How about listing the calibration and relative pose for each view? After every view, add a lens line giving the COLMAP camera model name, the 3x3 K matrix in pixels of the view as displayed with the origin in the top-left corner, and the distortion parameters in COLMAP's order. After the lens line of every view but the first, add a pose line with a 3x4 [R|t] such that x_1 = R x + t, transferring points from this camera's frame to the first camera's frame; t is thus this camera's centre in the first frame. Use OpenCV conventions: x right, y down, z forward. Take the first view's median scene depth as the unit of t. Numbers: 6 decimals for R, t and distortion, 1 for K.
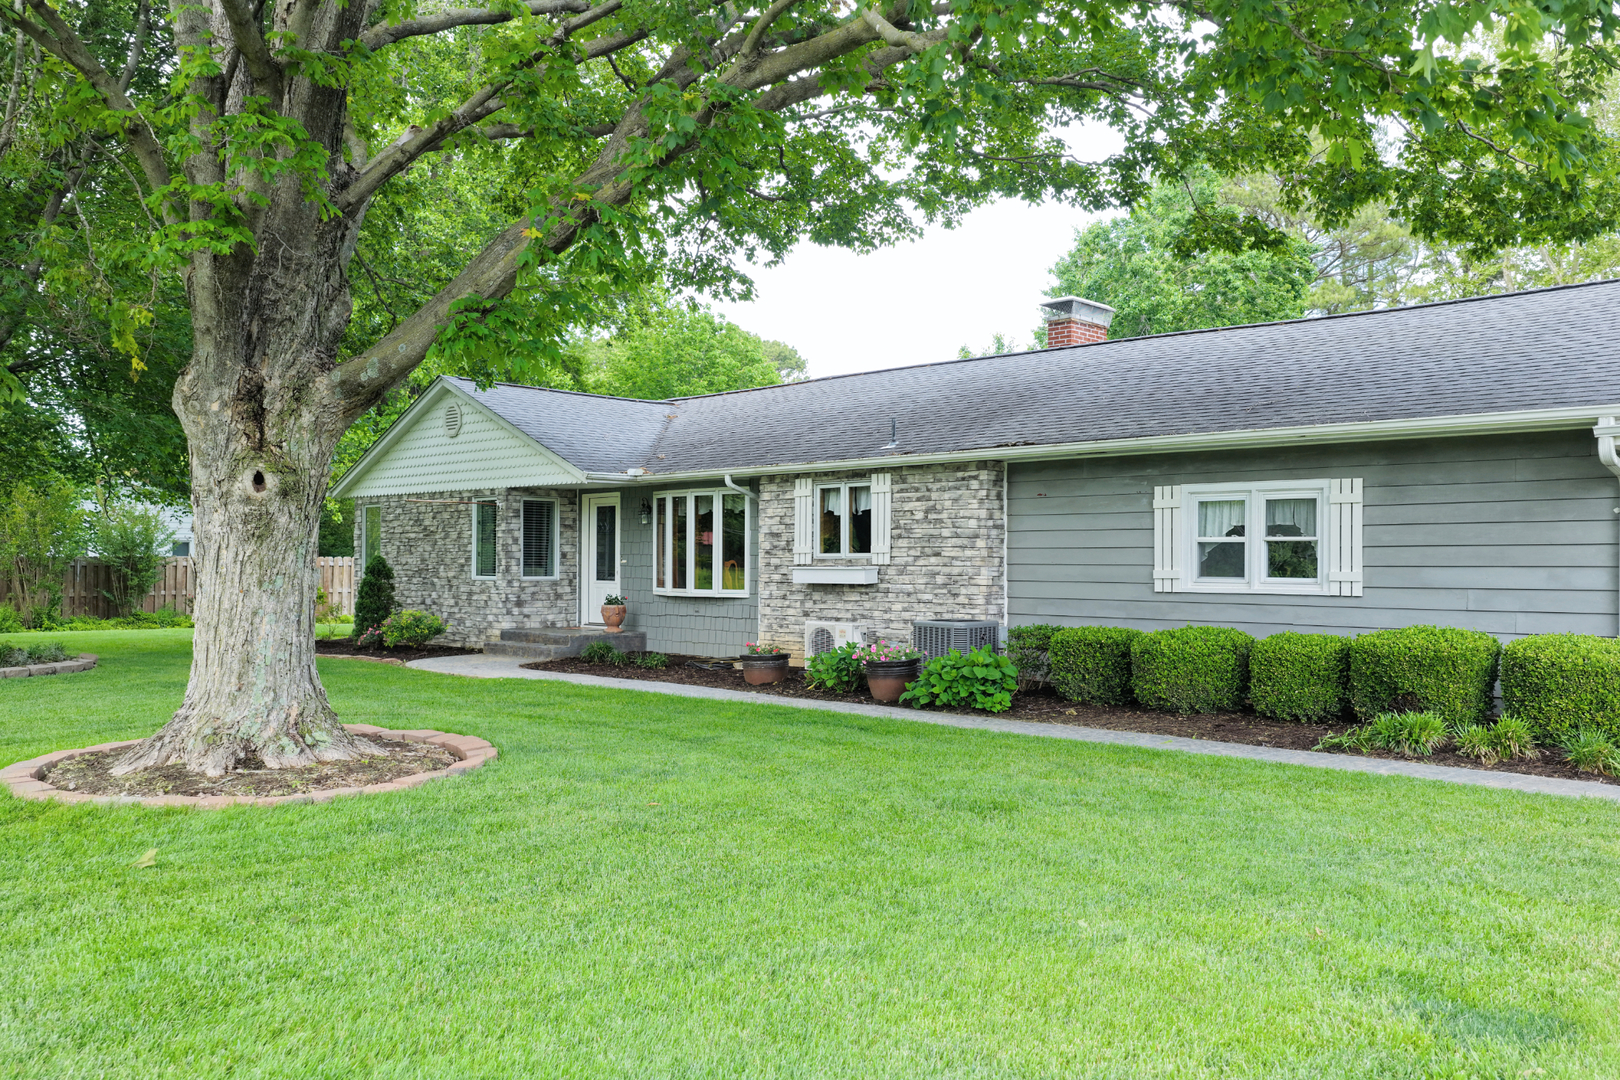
lens RADIAL K [[1346.7, 0, 811.9], [0, 1346.7, 554.4], [0, 0, 1]] dist [-0.008732, 0.024894]
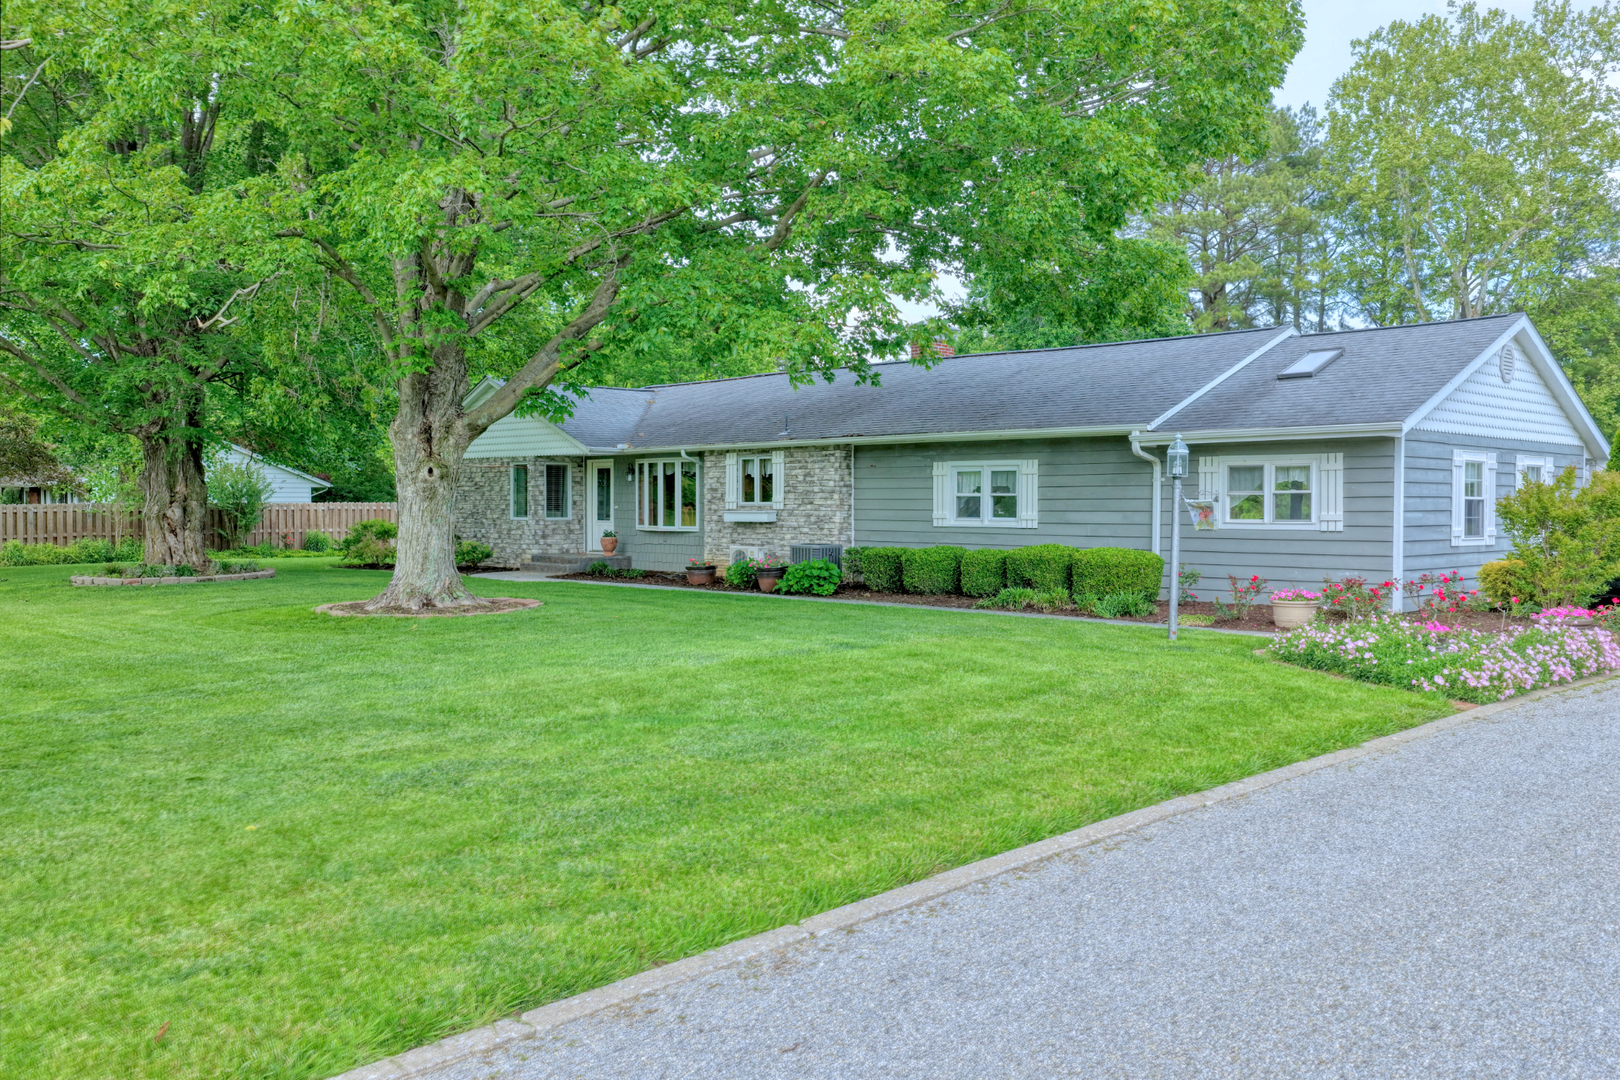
lens RADIAL K [[1346.7, 0, 810.1], [0, 1346.7, 553.4], [0, 0, 1]] dist [-0.008732, 0.024894]
pose [[0.999966, -0.001101, -0.008122, 0.098928], [0.001448, 0.999081, 0.042839, -0.008209], [0.008067, -0.042849, 0.999049, -0.547713]]
